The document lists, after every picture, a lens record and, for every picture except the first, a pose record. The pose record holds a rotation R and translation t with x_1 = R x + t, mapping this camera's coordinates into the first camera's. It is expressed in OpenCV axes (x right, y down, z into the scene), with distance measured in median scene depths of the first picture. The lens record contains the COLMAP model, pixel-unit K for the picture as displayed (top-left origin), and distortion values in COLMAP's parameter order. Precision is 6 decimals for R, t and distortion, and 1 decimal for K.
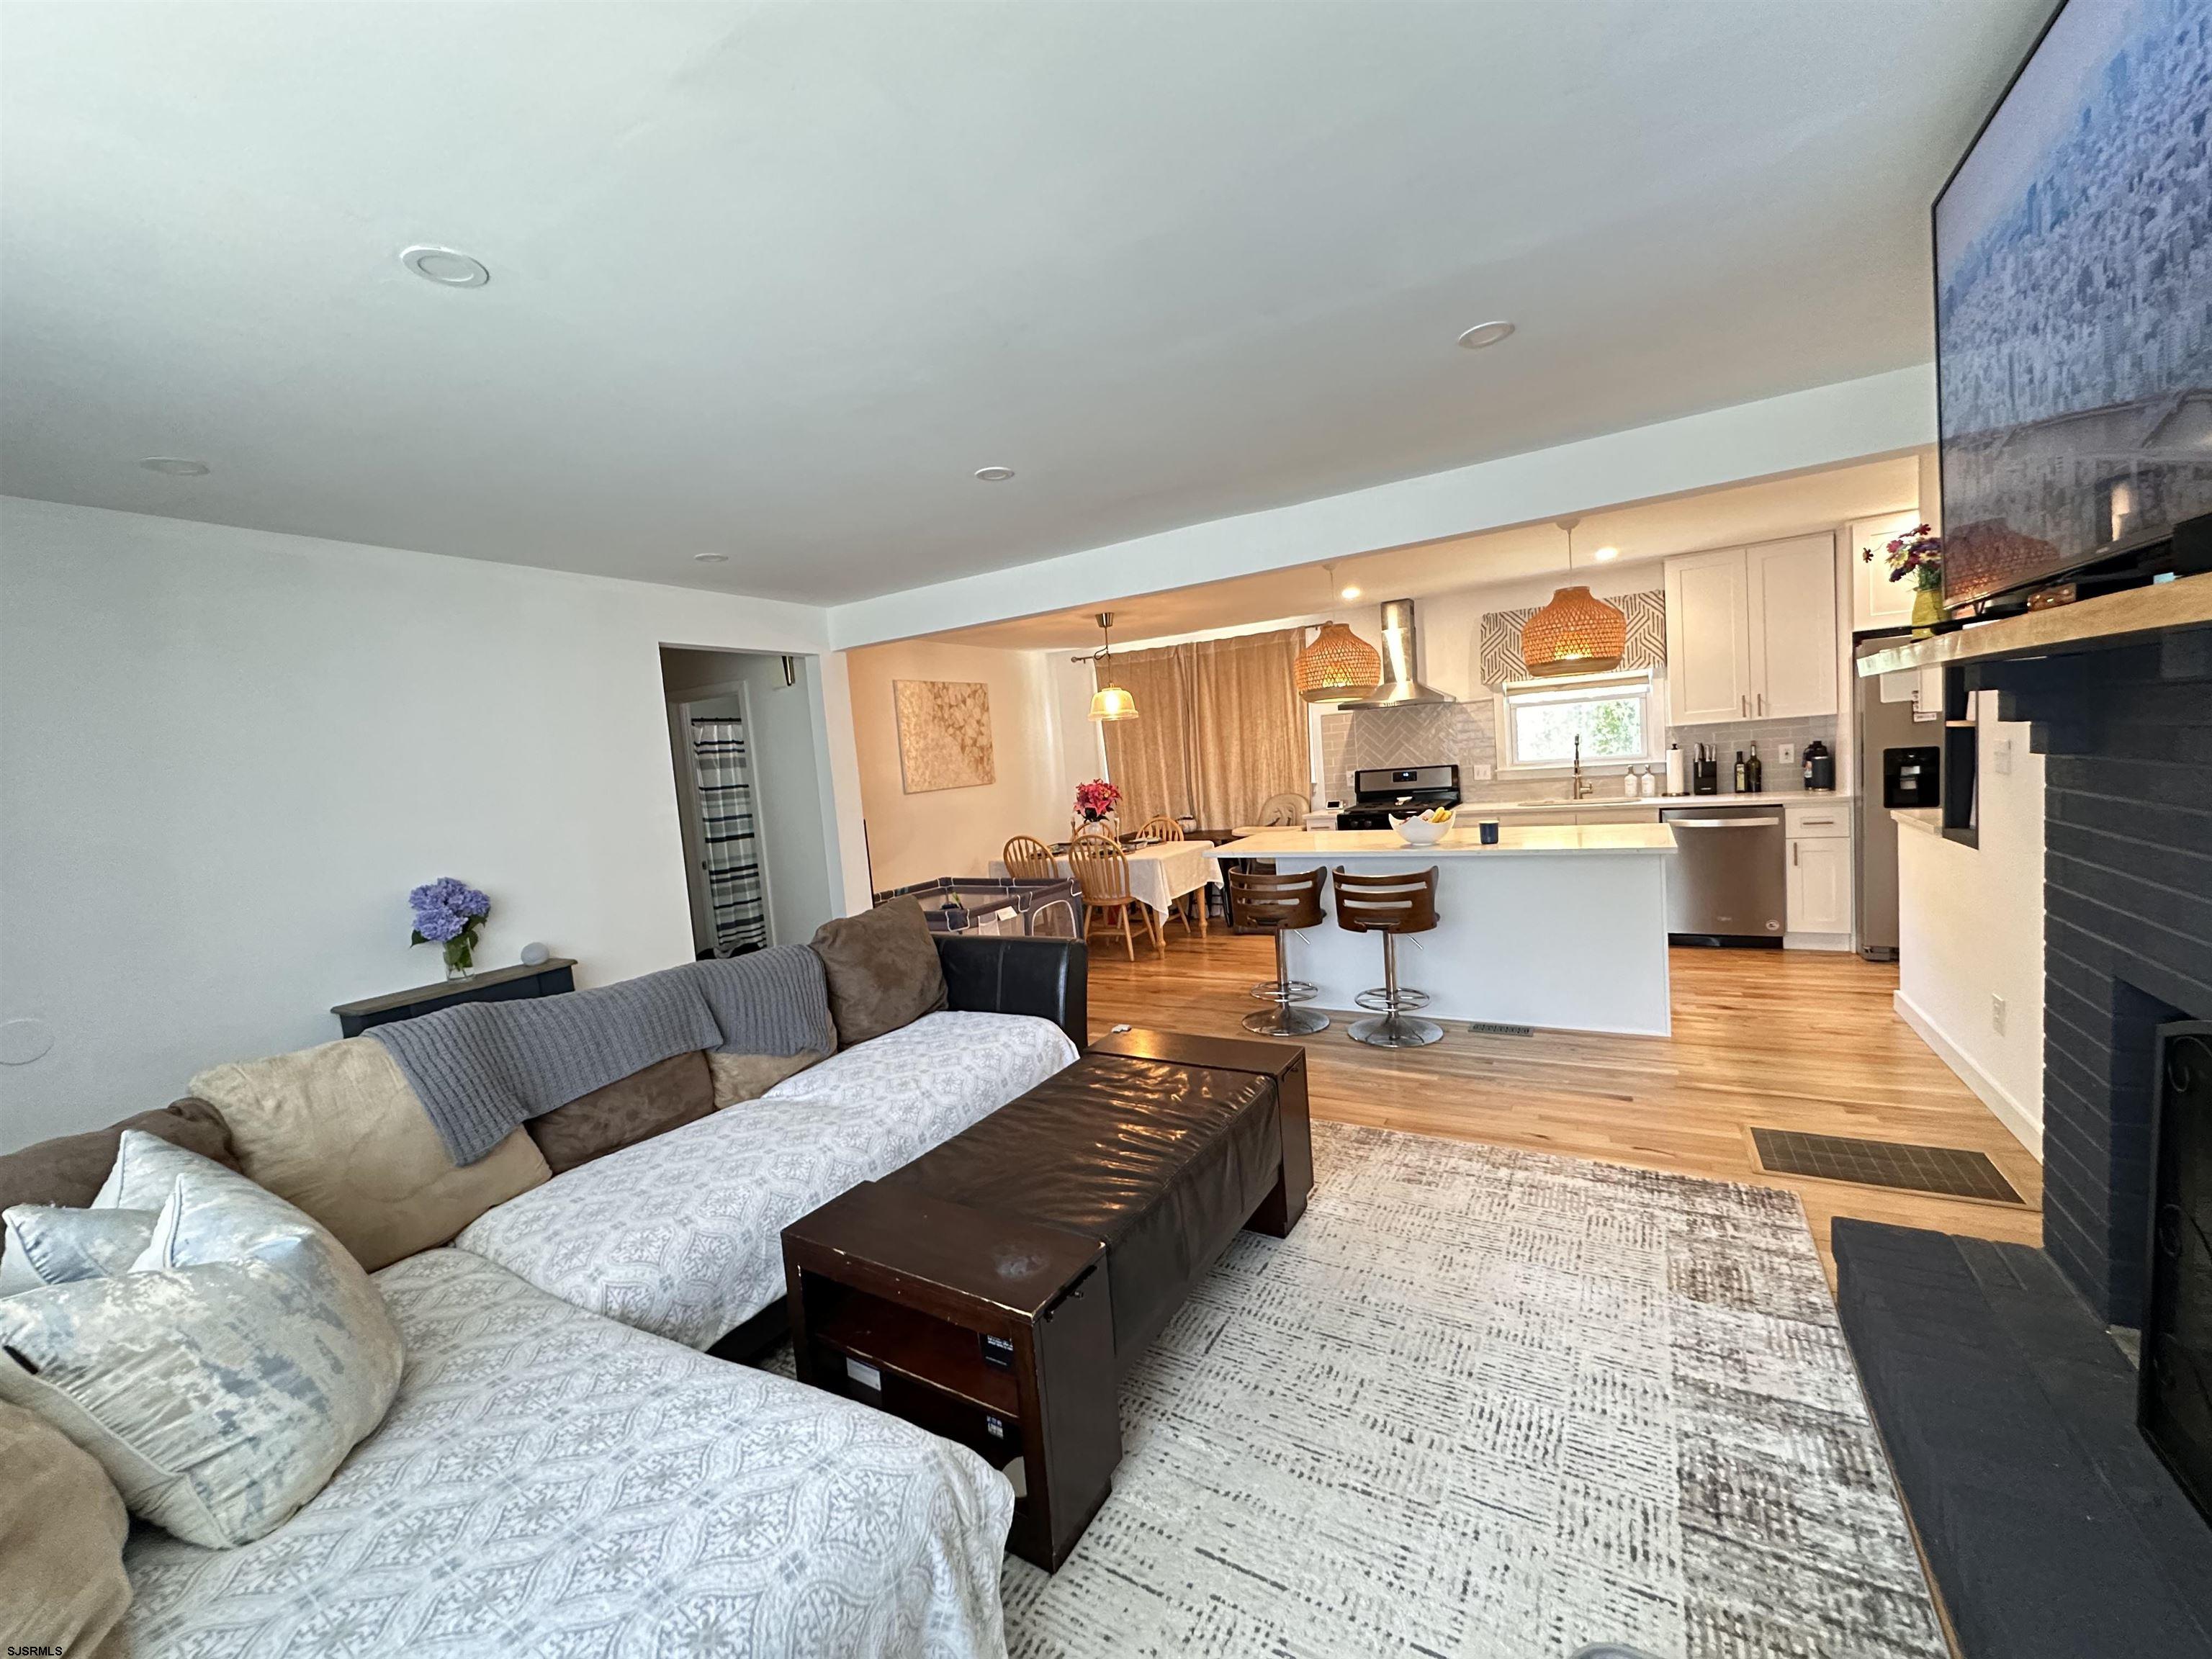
lens RADIAL K [[880.5, 0, 1101.3], [0, 880.5, 832.8], [0, 0, 1]] dist [-0.005537, 0.000870]
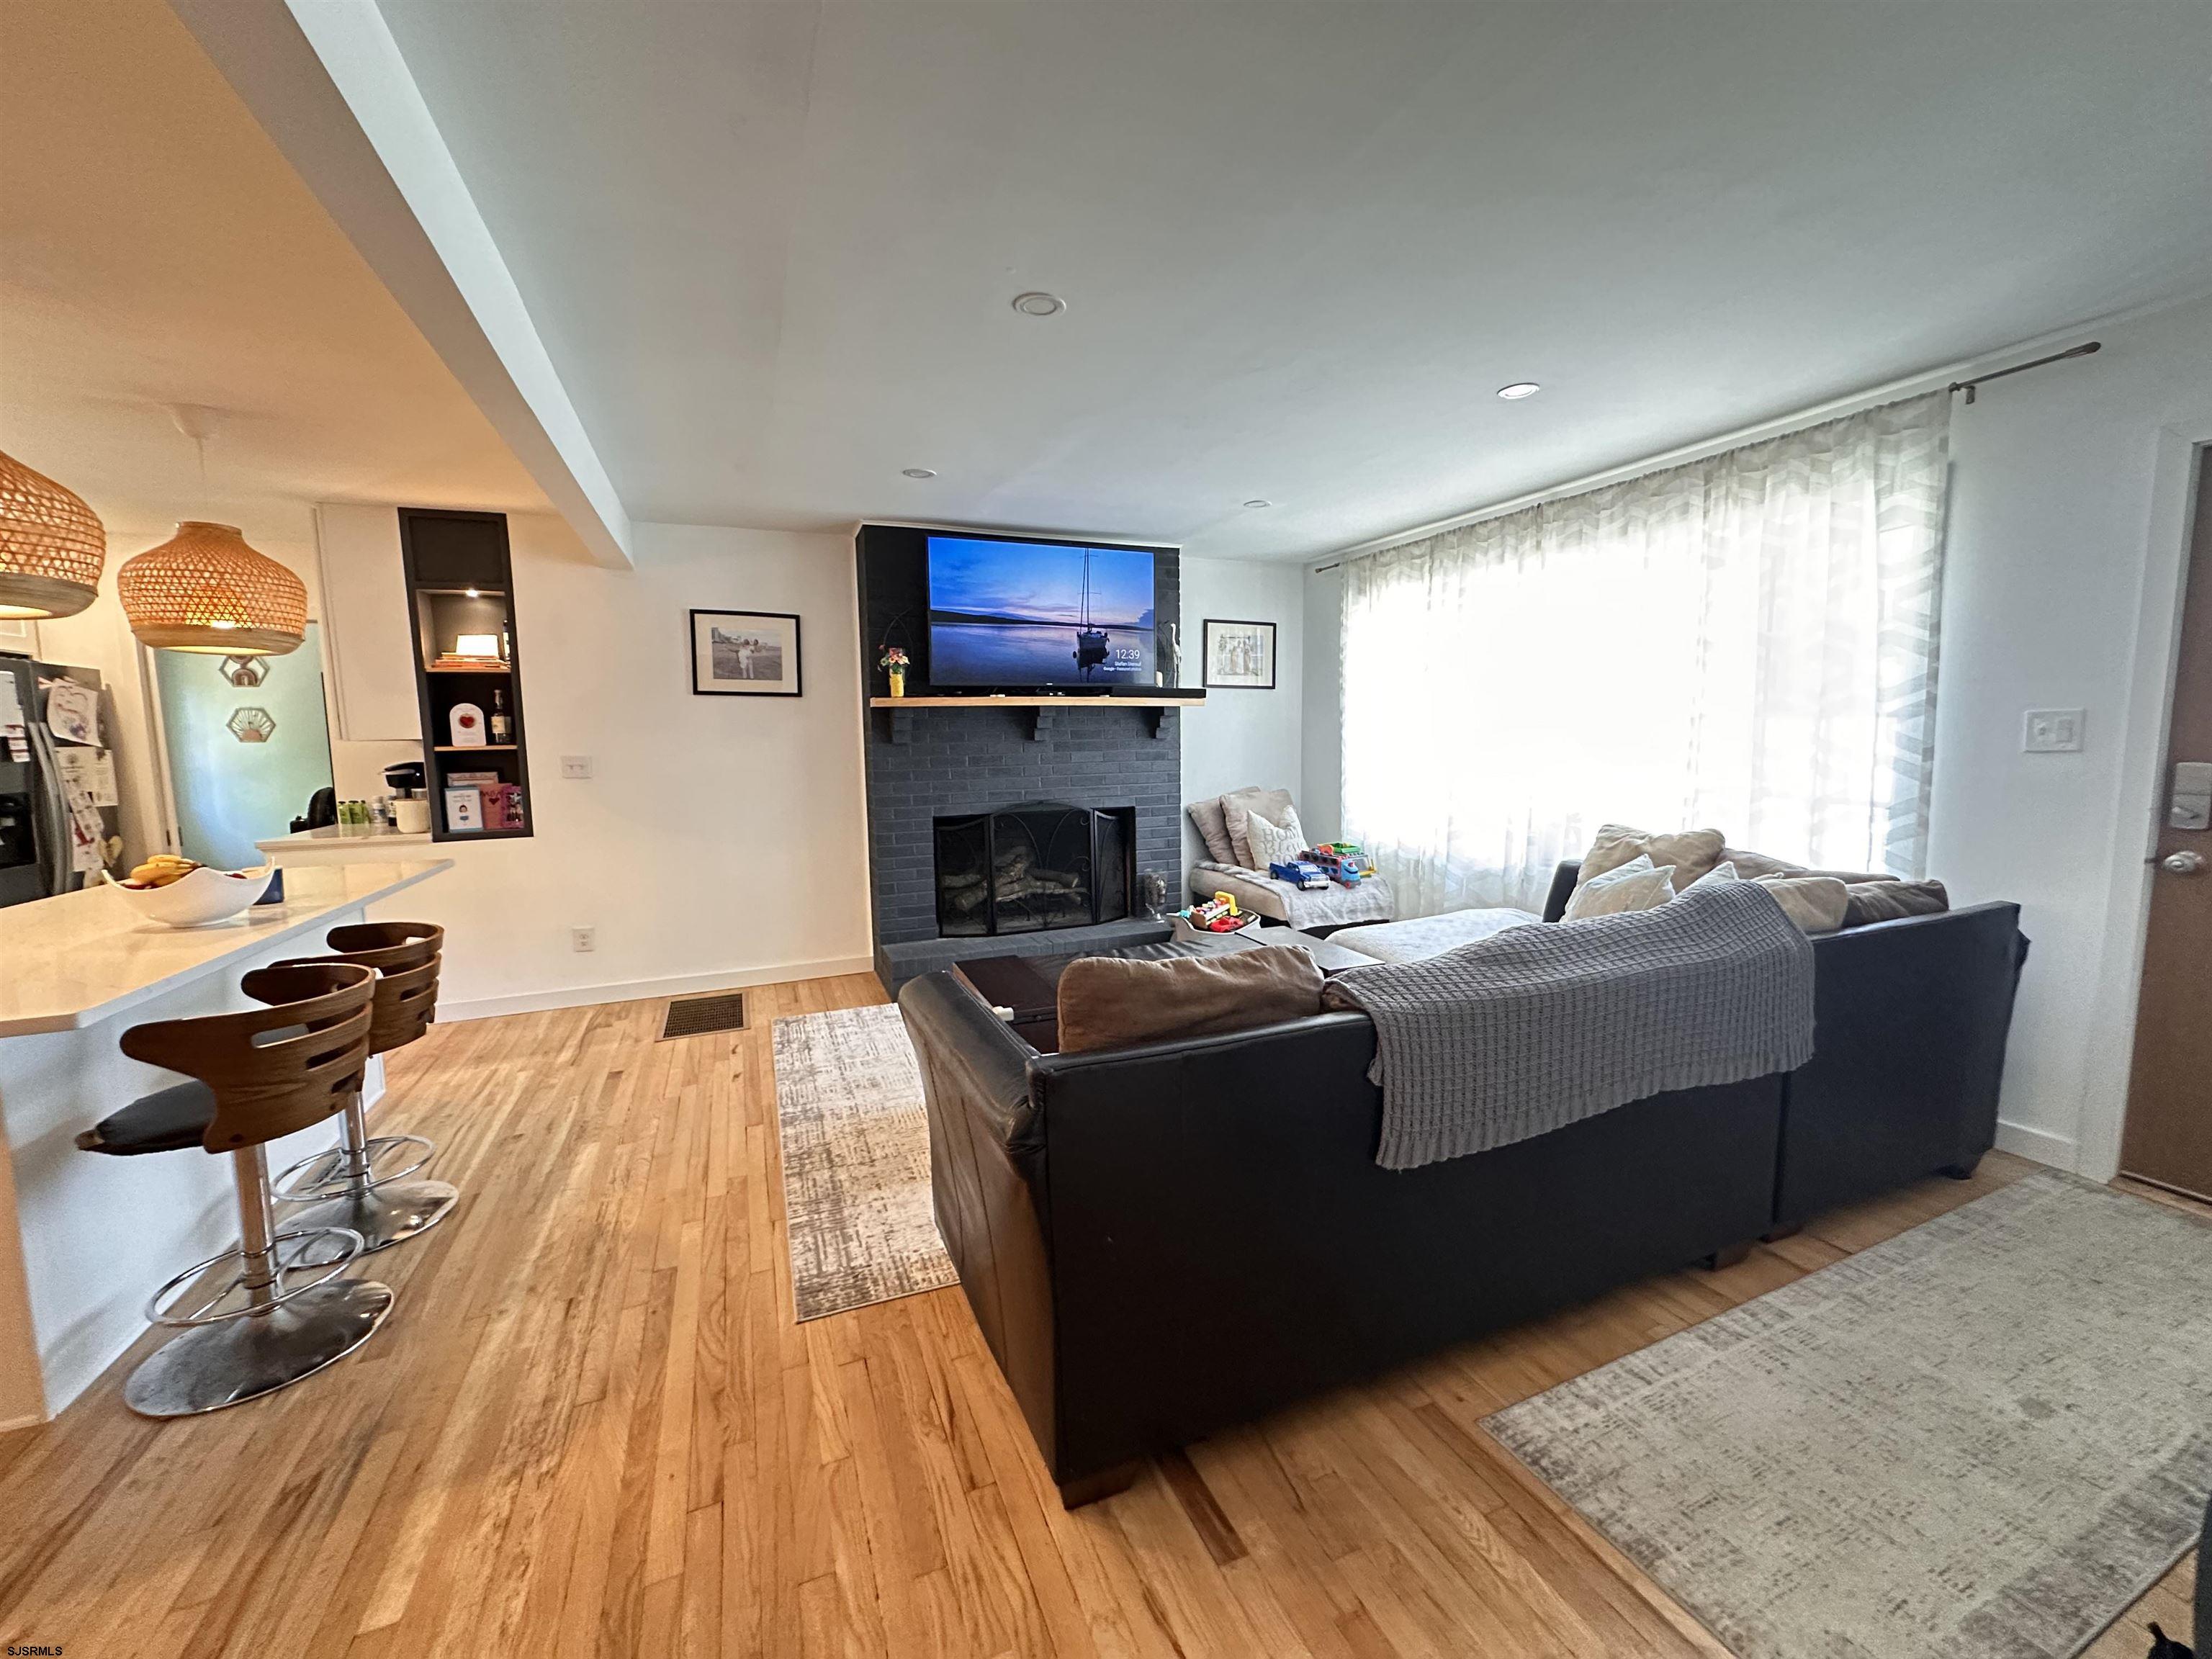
lens RADIAL K [[880.5, 0, 1104.5], [0, 880.5, 826.8], [0, 0, 1]] dist [-0.005537, 0.000870]
pose [[-0.796720, 0.027547, 0.603721, -0.278783], [0.130824, 0.983136, 0.127787, -0.026934], [-0.590020, 0.180792, -0.786887, 0.753890]]
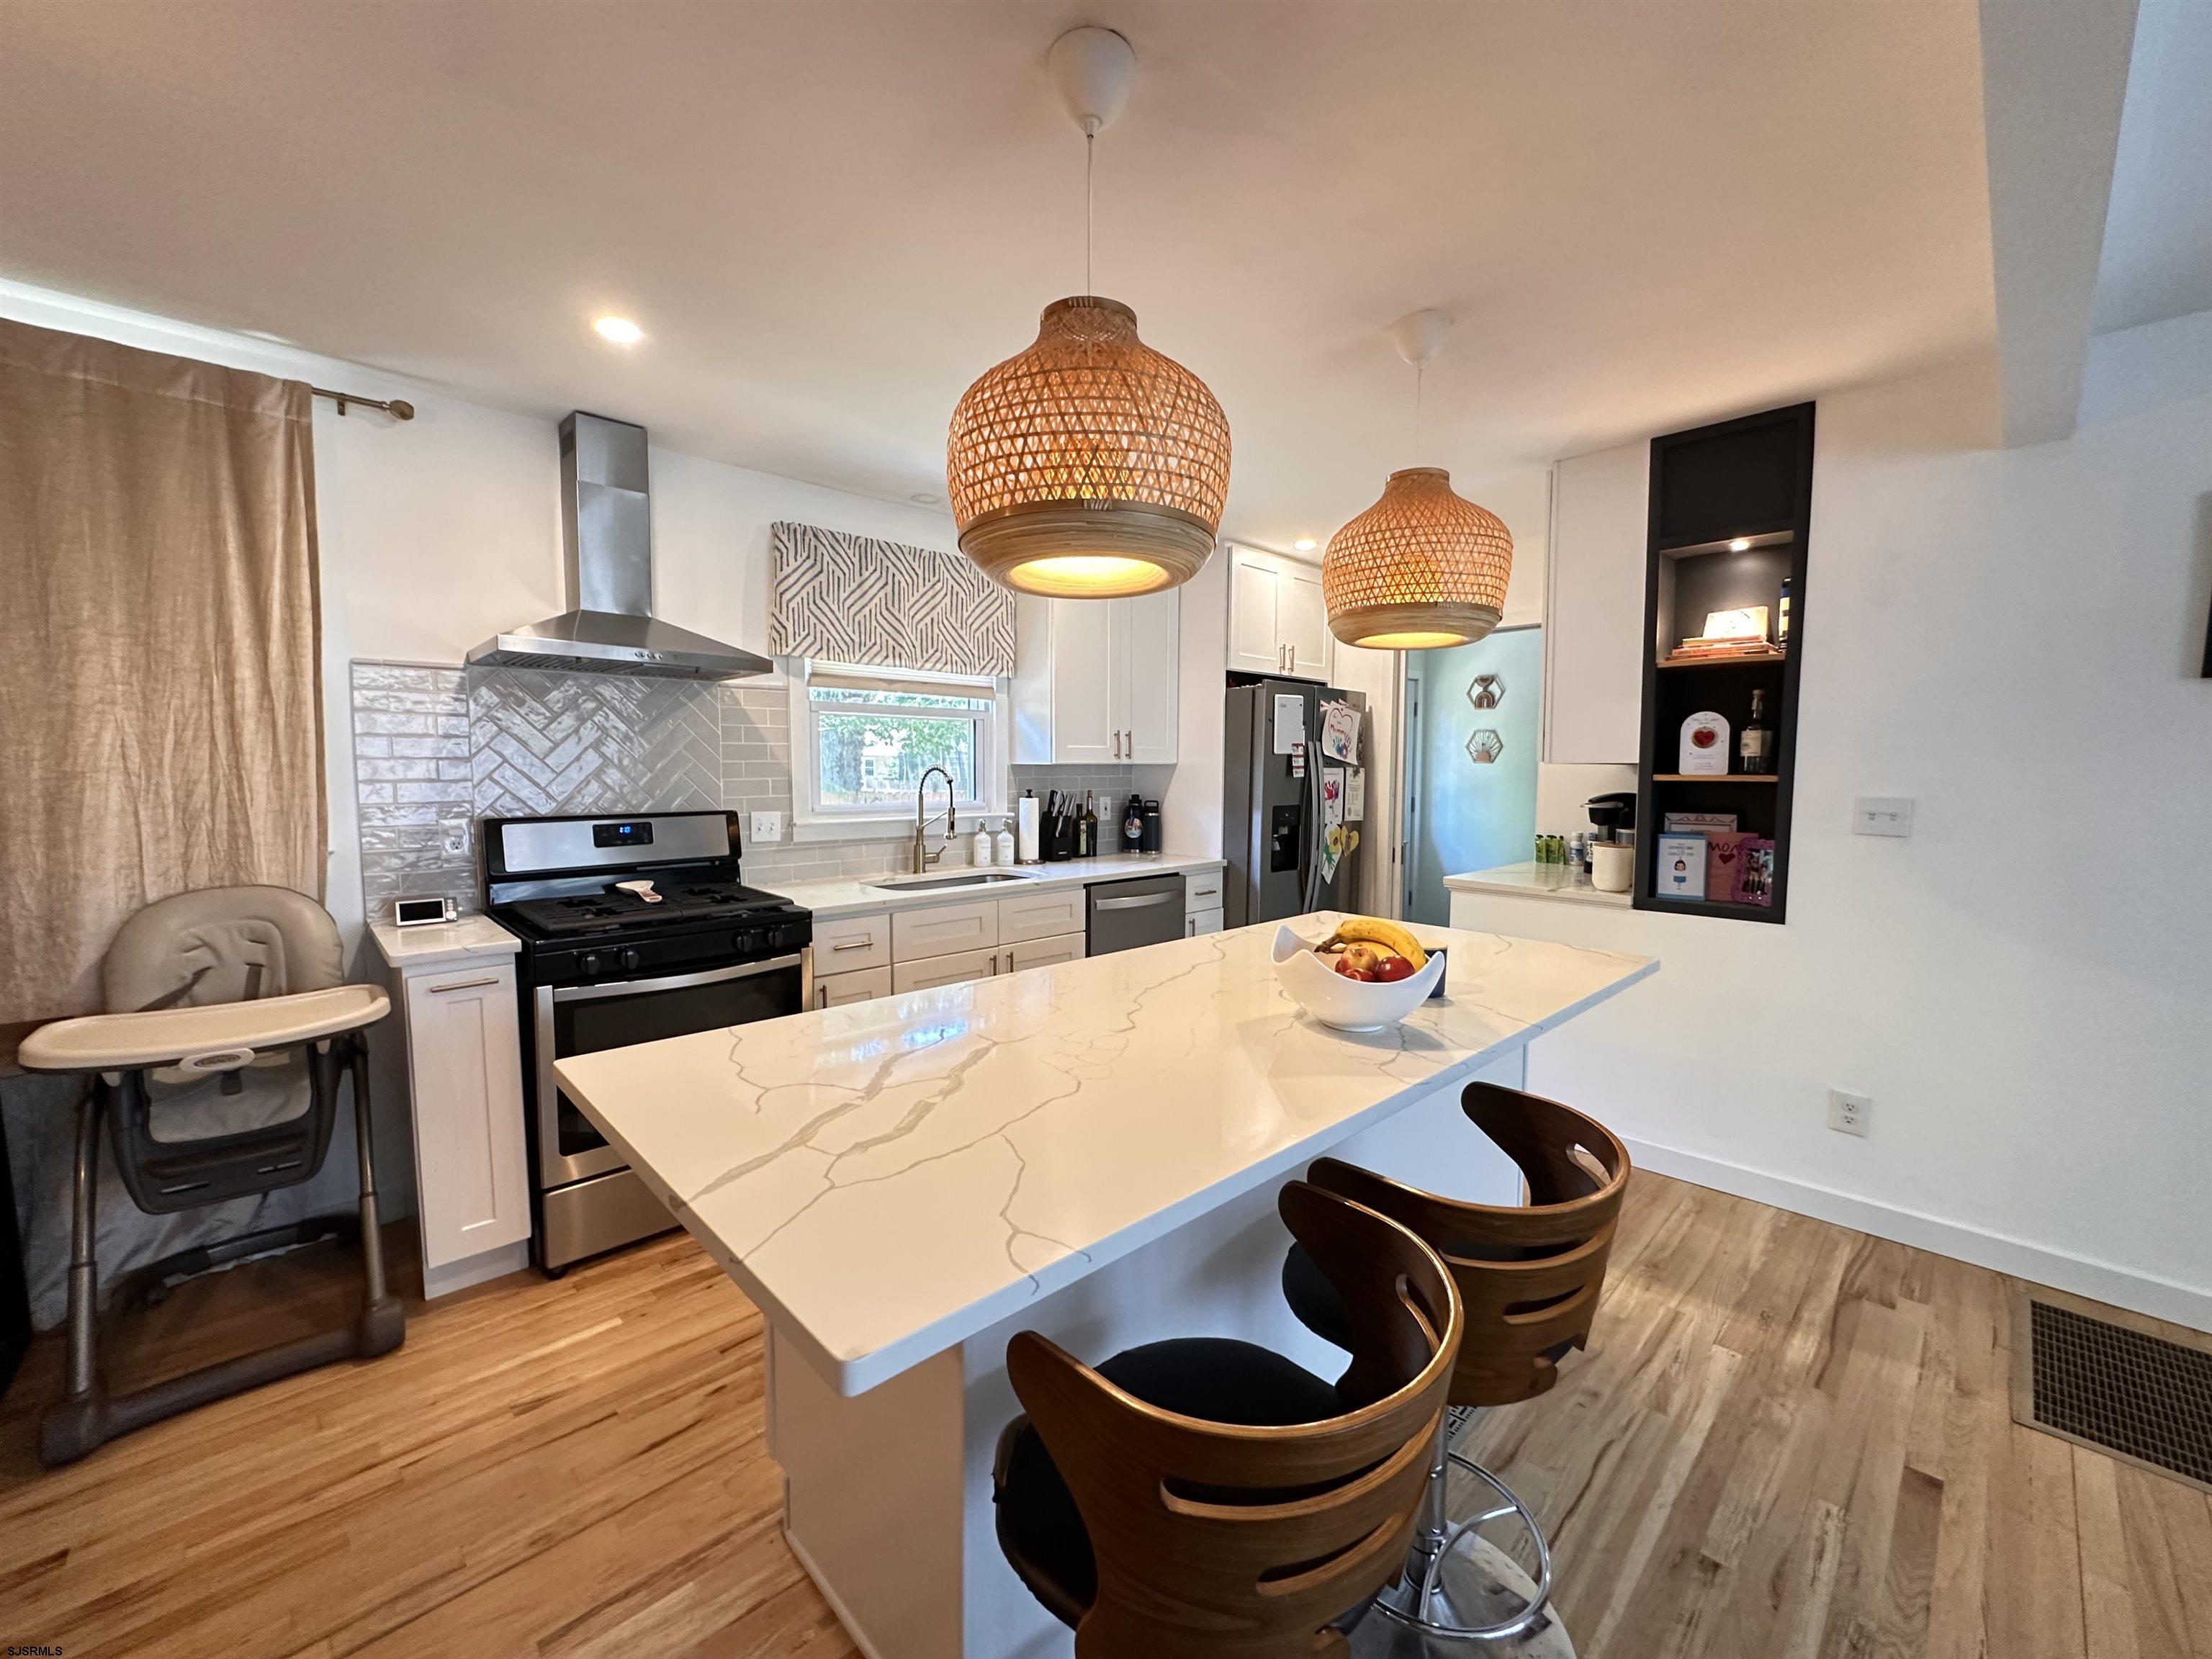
lens RADIAL K [[880.5, 0, 1100.8], [0, 880.5, 825.8], [0, 0, 1]] dist [-0.005537, 0.000870]
pose [[0.270489, 0.012716, 0.962639, -0.008136], [0.056644, 0.997970, -0.029099, -0.043393], [-0.961055, 0.062398, 0.269220, 0.679027]]
